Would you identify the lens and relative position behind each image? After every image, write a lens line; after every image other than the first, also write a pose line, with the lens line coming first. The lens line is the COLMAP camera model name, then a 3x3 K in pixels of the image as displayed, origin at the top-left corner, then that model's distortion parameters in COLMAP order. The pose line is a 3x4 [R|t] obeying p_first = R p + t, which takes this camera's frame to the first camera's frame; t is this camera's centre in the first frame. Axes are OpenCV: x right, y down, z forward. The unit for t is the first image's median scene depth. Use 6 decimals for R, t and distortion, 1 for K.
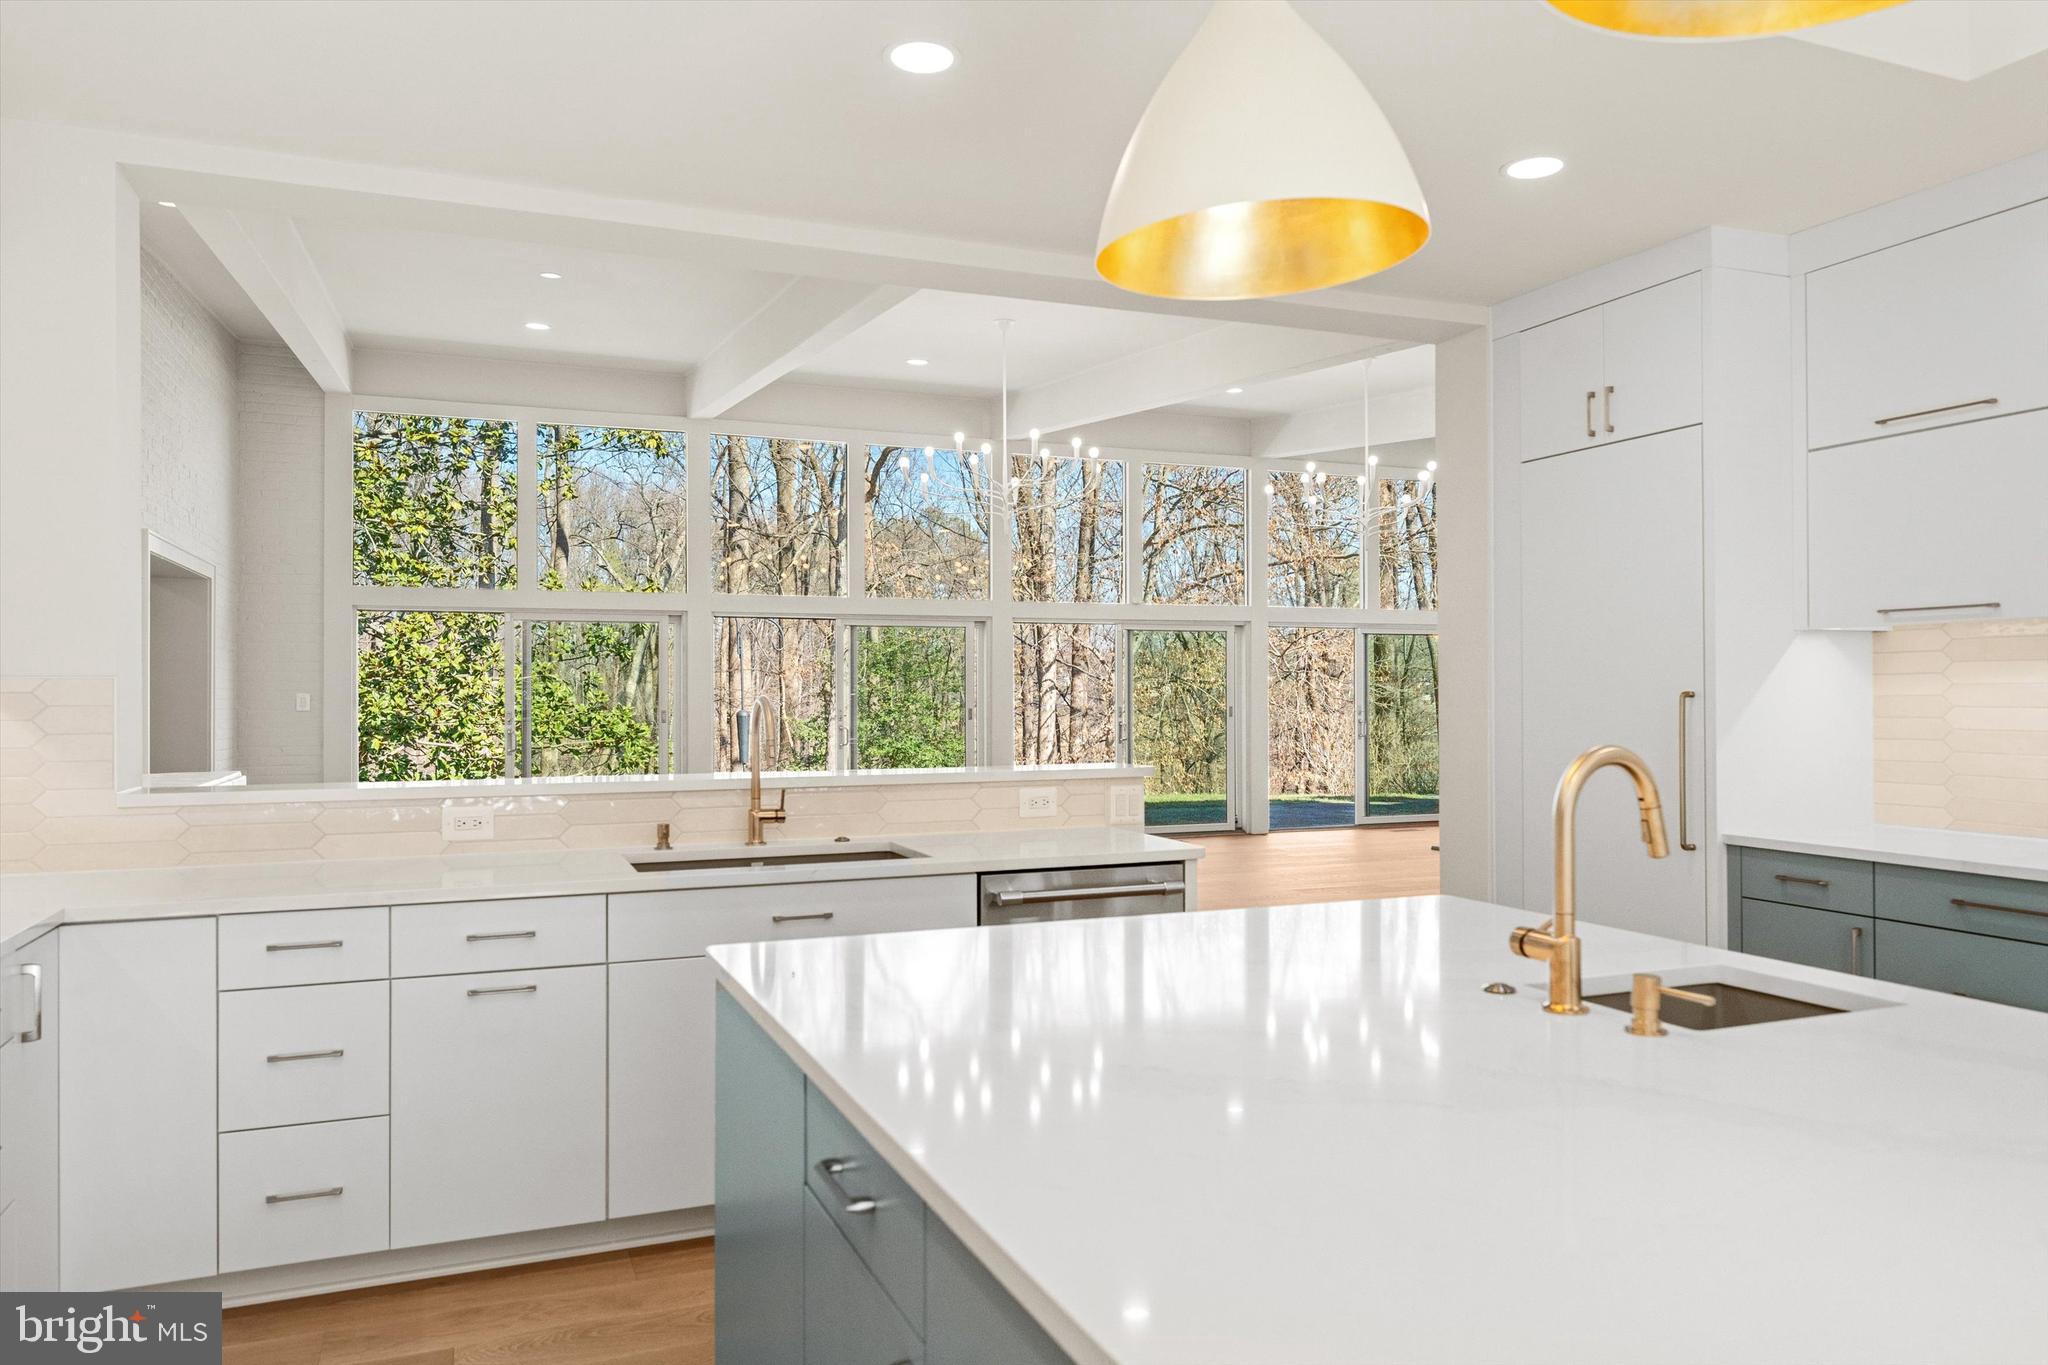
lens RADIAL K [[1417.7, 0, 1017.5], [0, 1417.7, 681.3], [0, 0, 1]] dist [-0.006081, -0.000797]
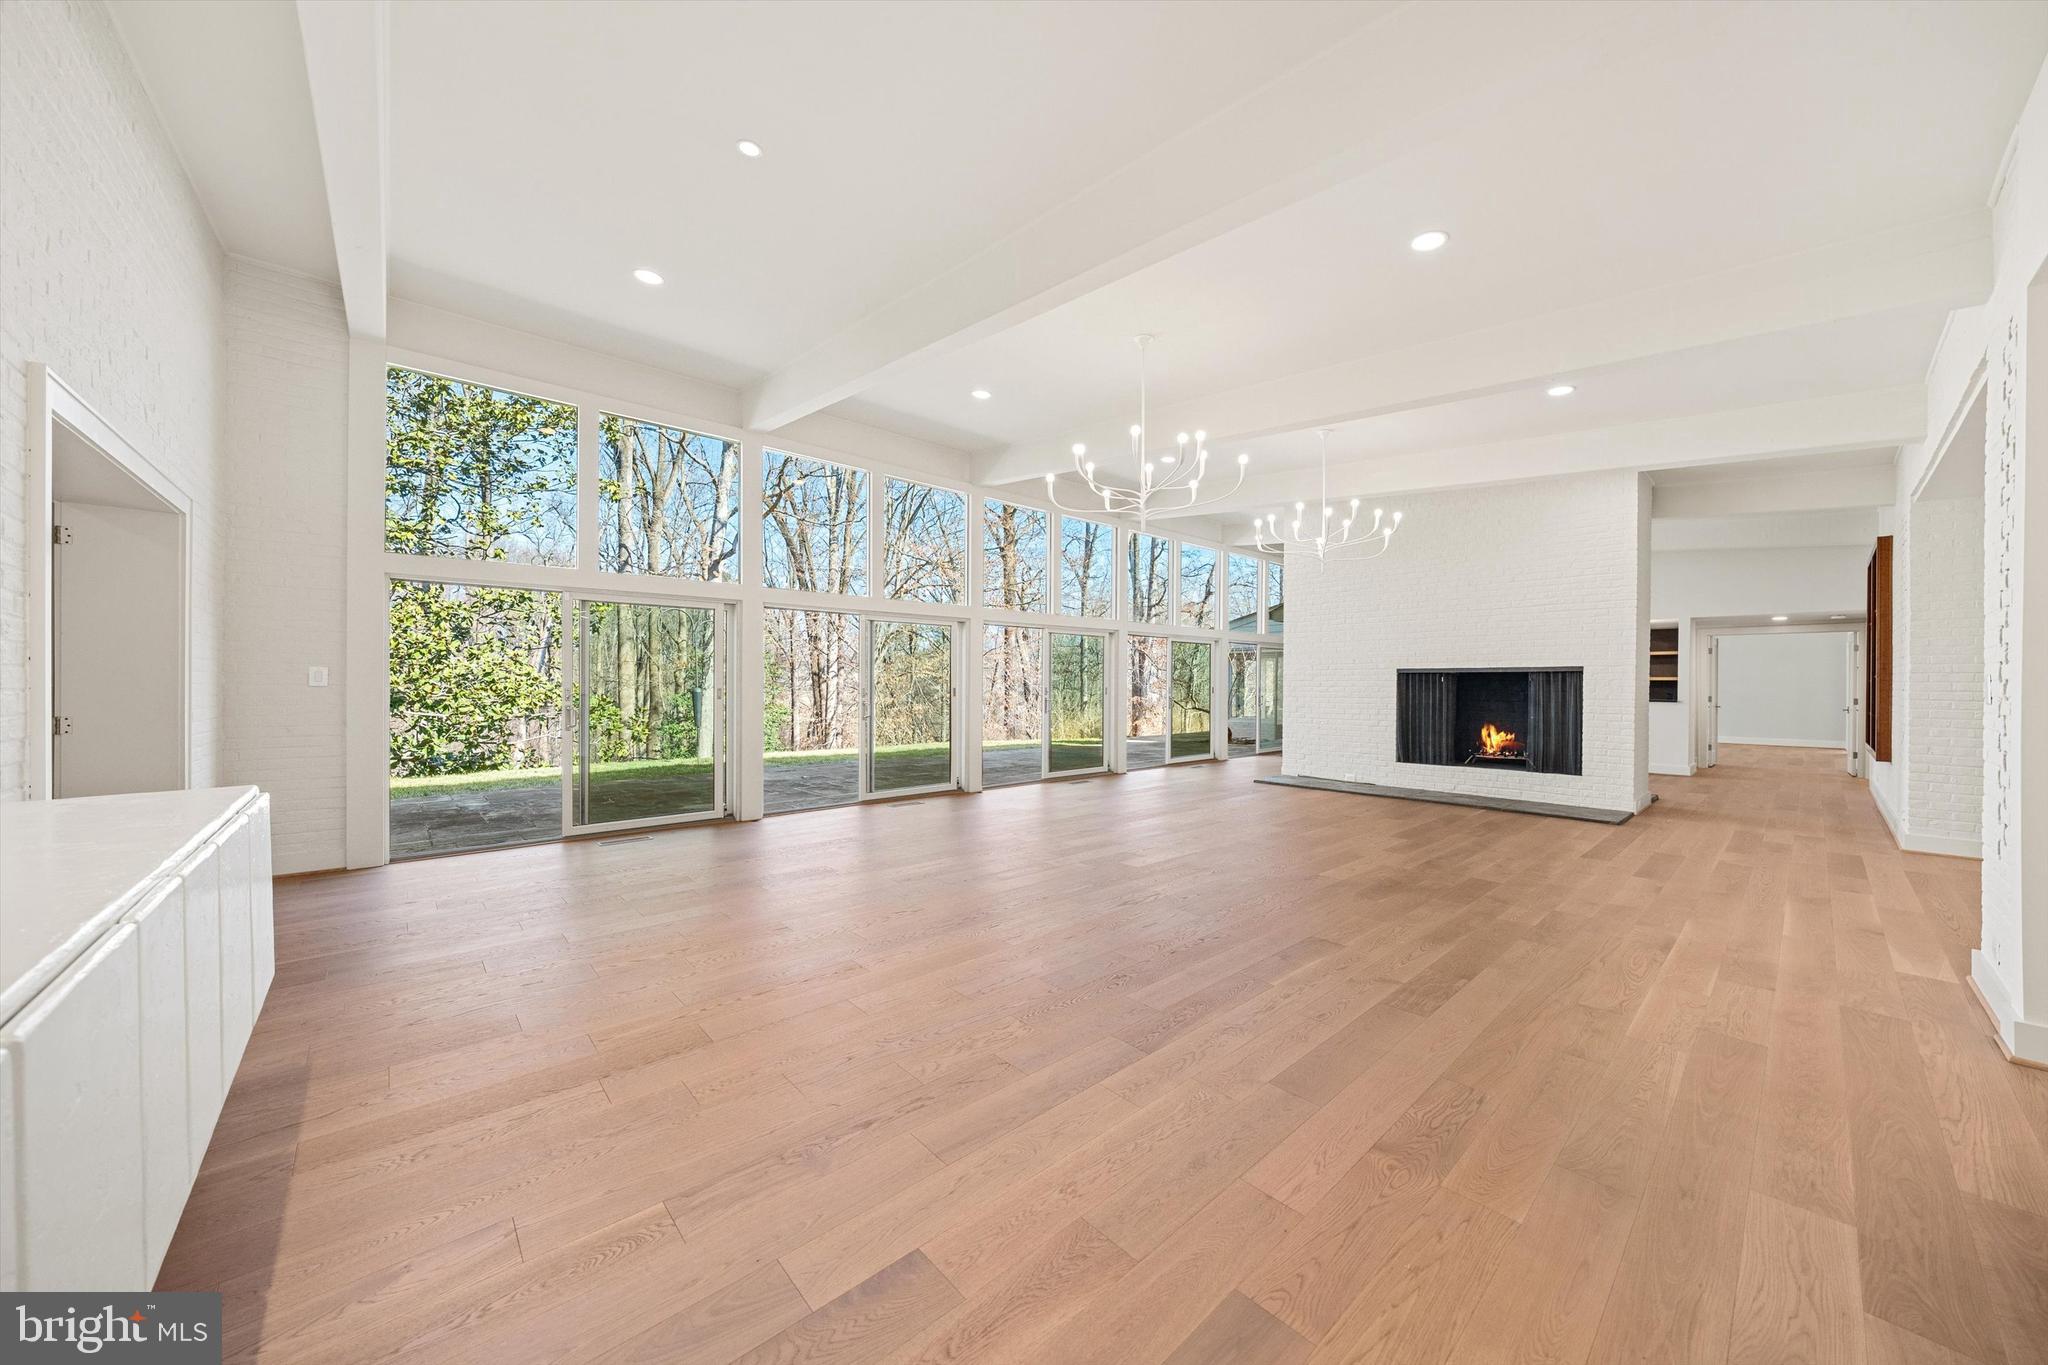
lens RADIAL K [[742.7, 0, 1028.8], [0, 742.7, 683.0], [0, 0, 1]] dist [0.002974, 0.000106]
pose [[0.944004, 0.007701, 0.329845, -0.157498], [-0.011738, 0.999879, 0.010248, 0.005632], [-0.329726, -0.013546, 0.943980, 0.271064]]
